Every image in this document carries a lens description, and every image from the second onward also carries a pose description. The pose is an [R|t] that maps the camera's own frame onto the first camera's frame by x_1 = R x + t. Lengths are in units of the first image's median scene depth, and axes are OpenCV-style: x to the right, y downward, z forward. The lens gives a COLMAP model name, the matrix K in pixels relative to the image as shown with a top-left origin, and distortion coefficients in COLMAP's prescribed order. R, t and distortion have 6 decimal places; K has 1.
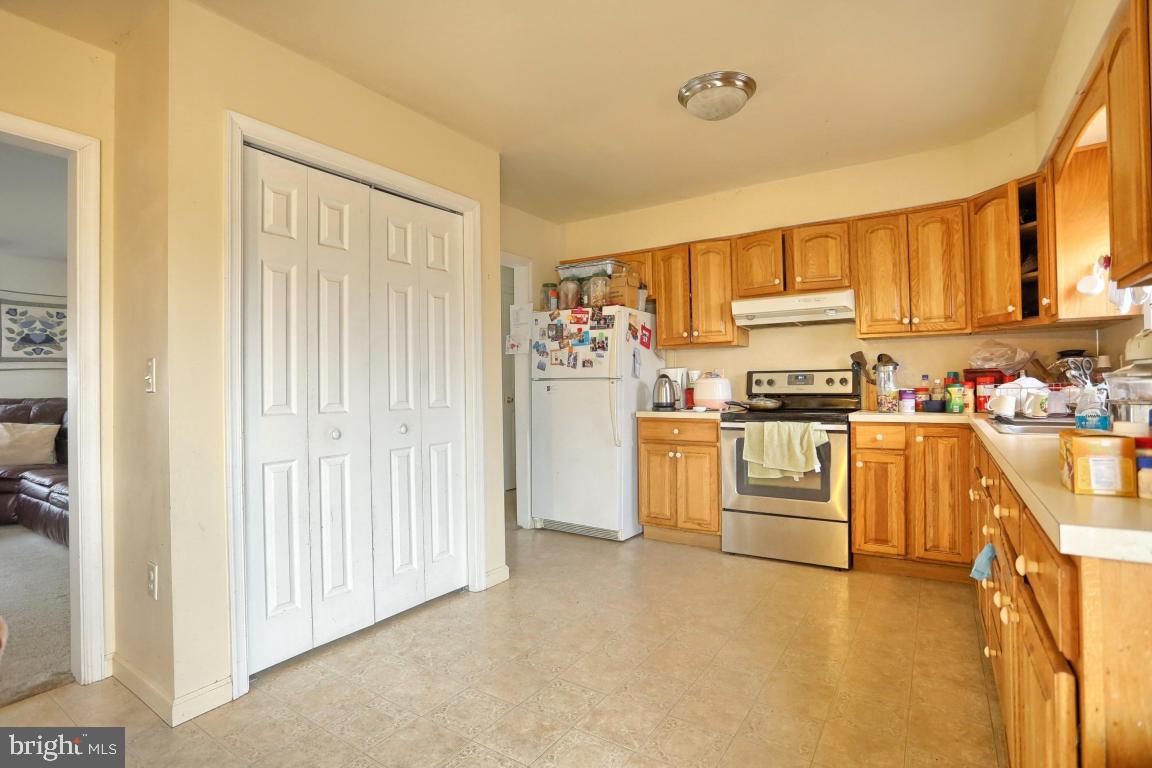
lens RADIAL K [[558.1, 0, 576.0], [0, 558.1, 384.0], [0, 0, 1]] dist [-0.062305, 0.000236]
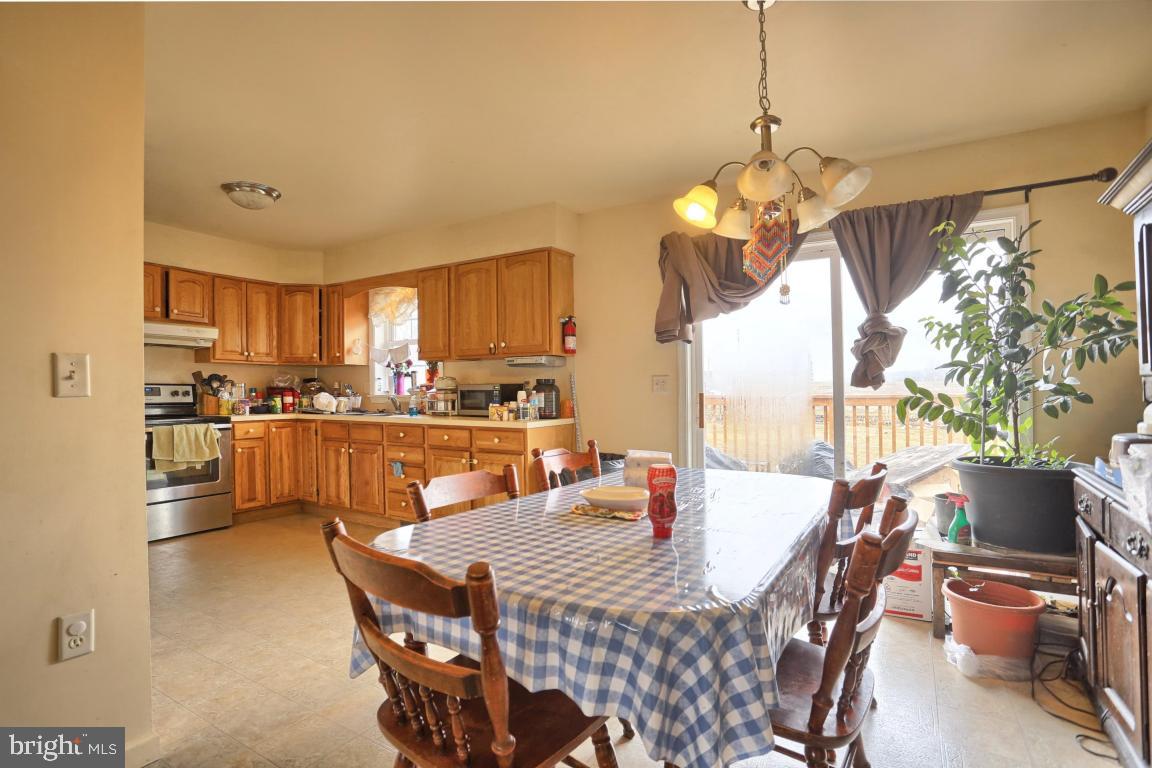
lens RADIAL K [[558.1, 0, 576.0], [0, 558.1, 384.0], [0, 0, 1]] dist [-0.062305, 0.000236]
pose [[-0.053721, 0.029192, 0.998129, -0.969071], [0.001791, 0.999574, -0.029138, 0.013488], [-0.998554, 0.000222, -0.053751, 0.178991]]
